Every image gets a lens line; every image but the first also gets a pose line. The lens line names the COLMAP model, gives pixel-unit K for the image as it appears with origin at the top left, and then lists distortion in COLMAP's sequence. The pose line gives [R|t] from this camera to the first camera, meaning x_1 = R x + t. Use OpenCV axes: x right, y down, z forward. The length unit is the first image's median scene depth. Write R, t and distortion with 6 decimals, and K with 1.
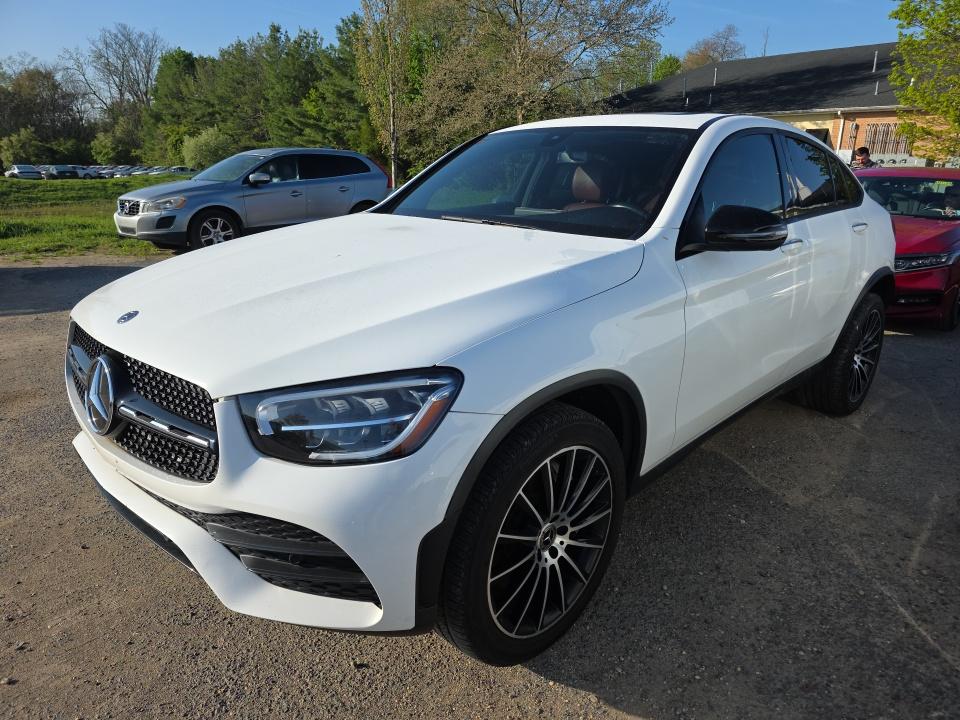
lens RADIAL K [[640.7, 0, 490.4], [0, 640.7, 363.7], [0, 0, 1]] dist [0.013359, -0.013885]
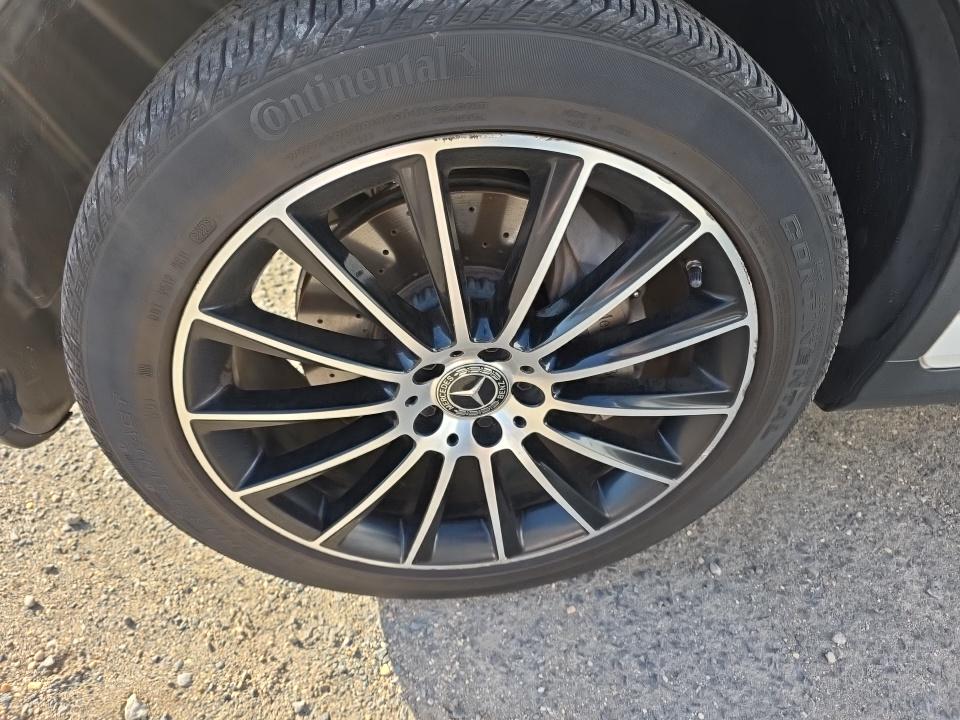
lens RADIAL K [[640.7, 0, 476.9], [0, 640.7, 363.2], [0, 0, 1]] dist [0.013359, -0.013885]
pose [[0.767623, 0.443051, -0.463099, 0.247755], [-0.237013, 0.867590, 0.437164, 0.096736], [0.595466, -0.225816, 0.770991, 0.713034]]
